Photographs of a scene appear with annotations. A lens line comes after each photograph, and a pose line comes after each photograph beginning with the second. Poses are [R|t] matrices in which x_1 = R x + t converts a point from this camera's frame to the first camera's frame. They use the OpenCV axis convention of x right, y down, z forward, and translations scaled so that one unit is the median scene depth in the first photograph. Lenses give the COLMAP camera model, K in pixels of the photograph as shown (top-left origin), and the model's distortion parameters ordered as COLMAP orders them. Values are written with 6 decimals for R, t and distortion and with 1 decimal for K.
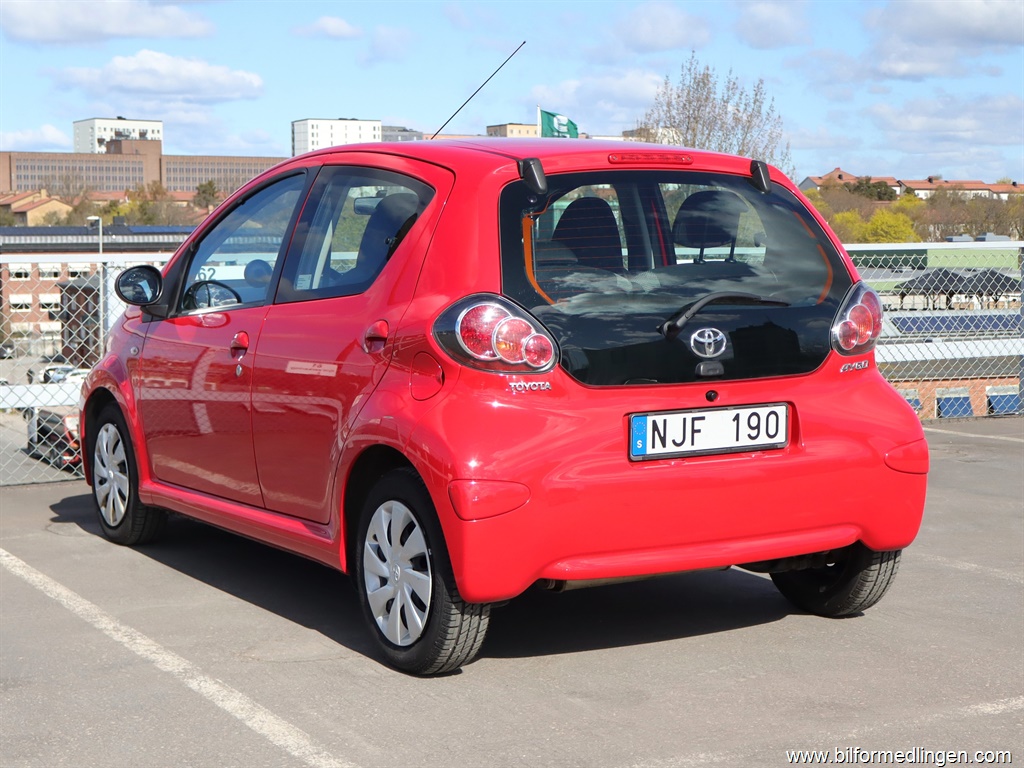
lens RADIAL K [[1818.4, 0, 512.0], [0, 1818.4, 384.0], [0, 0, 1]] dist [0.014767, 0.072690]
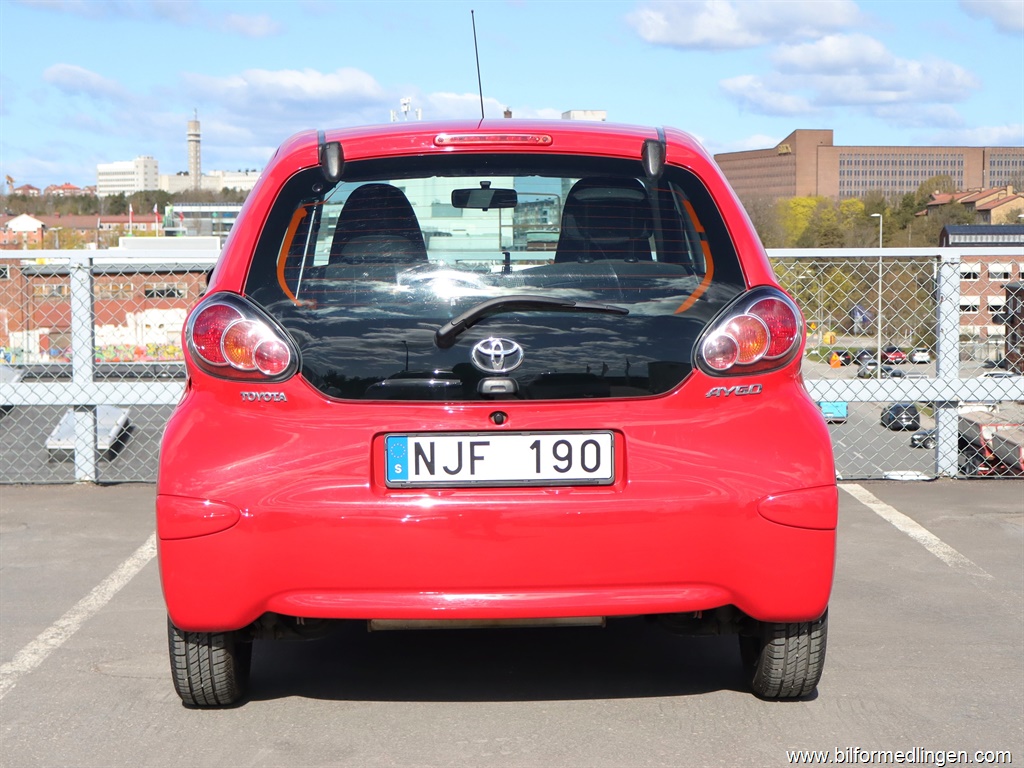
lens RADIAL K [[1917.3, 0, 512.0], [0, 1917.3, 384.0], [0, 0, 1]] dist [-0.009999, 0.294325]
pose [[0.879705, 0.037735, -0.474020, 0.539020], [-0.039409, 0.999203, 0.006406, -0.015154], [0.473884, 0.013045, 0.880491, 0.214019]]
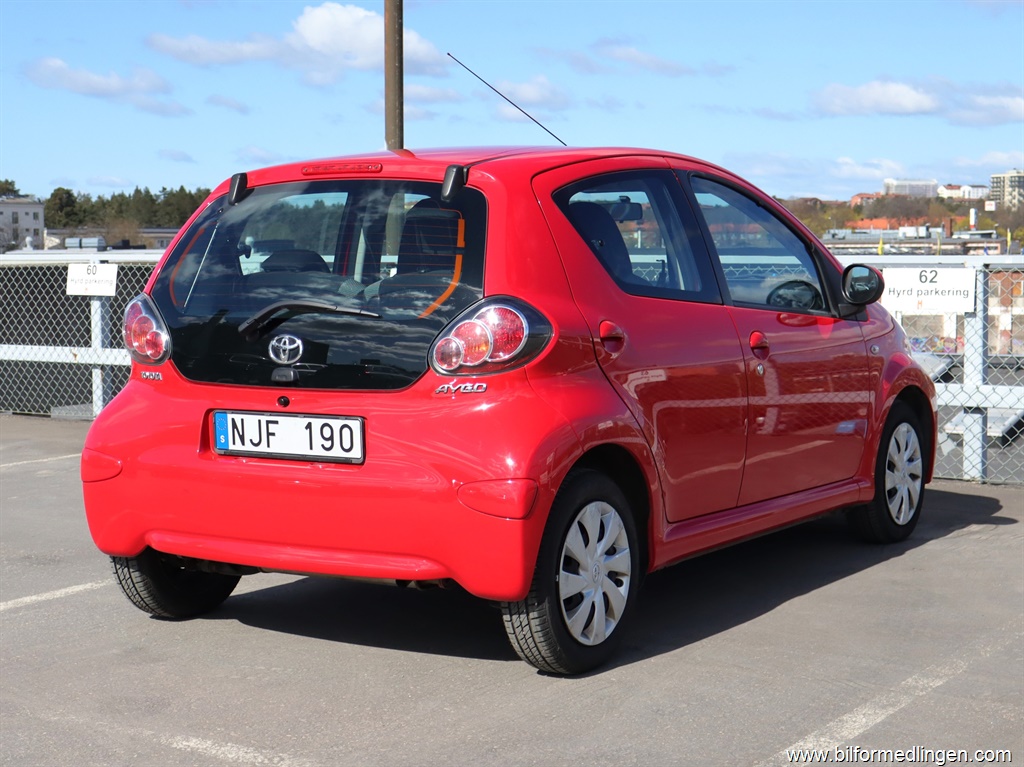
lens RADIAL K [[1818.4, 0, 512.0], [0, 1818.4, 383.5], [0, 0, 1]] dist [0.014767, 0.072690]
pose [[0.453437, 0.074034, -0.888208, 1.073070], [-0.070170, 0.996416, 0.047231, -0.060675], [0.888522, 0.040910, 0.457007, 0.646648]]
